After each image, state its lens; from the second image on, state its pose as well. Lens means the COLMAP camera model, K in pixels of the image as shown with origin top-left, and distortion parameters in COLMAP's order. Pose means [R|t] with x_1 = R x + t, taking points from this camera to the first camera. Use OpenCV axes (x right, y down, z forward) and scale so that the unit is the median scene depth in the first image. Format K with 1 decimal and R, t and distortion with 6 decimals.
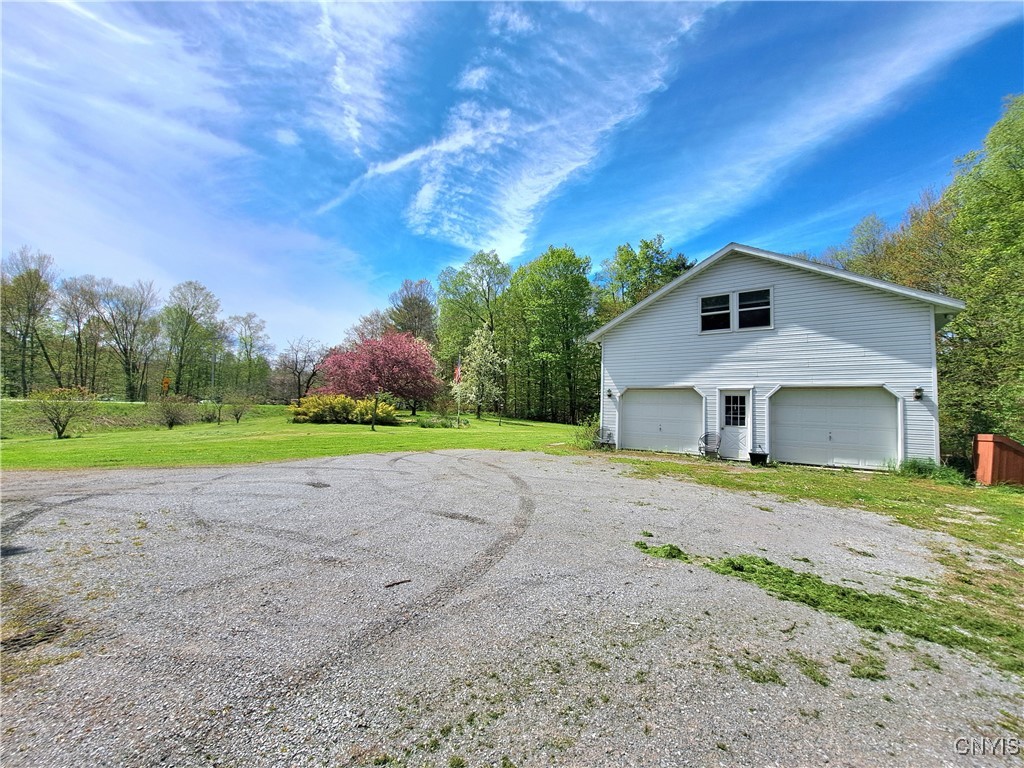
lens RADIAL K [[398.0, 0, 511.2], [0, 398.0, 387.7], [0, 0, 1]] dist [-0.016483, -0.000033]
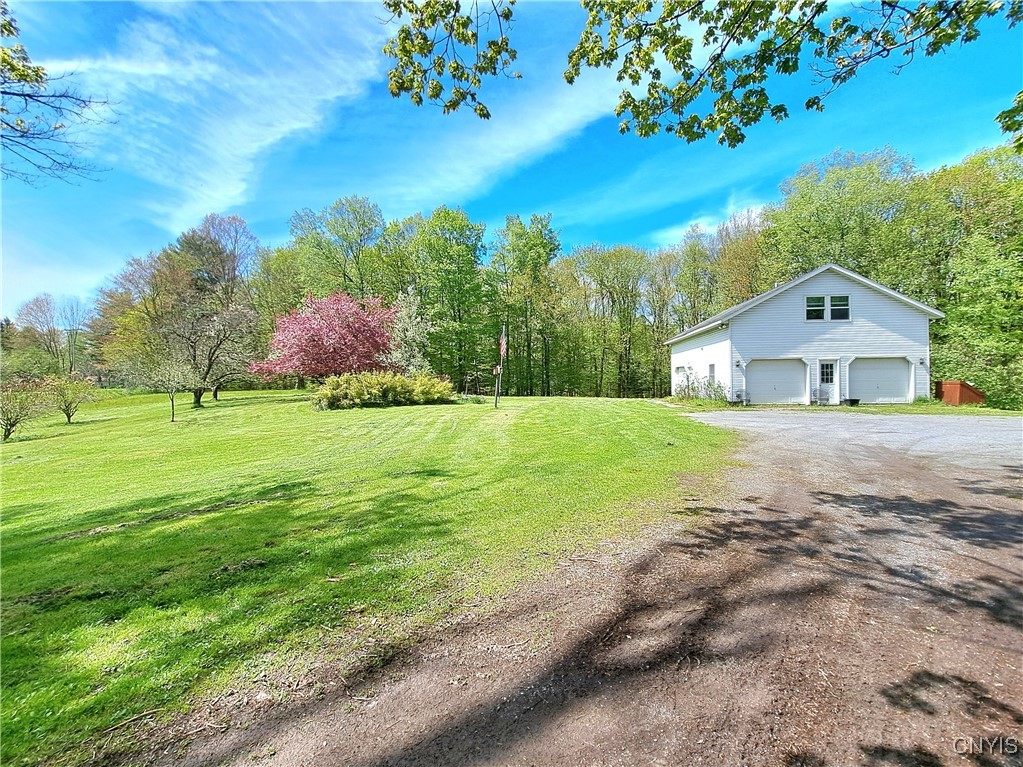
lens RADIAL K [[416.2, 0, 522.6], [0, 416.2, 380.9], [0, 0, 1]] dist [-0.022684, -0.000451]
pose [[0.852885, -0.039227, 0.520624, -1.210817], [0.009772, 0.998198, 0.059202, -0.018062], [-0.522008, -0.045405, 0.851731, 0.245278]]
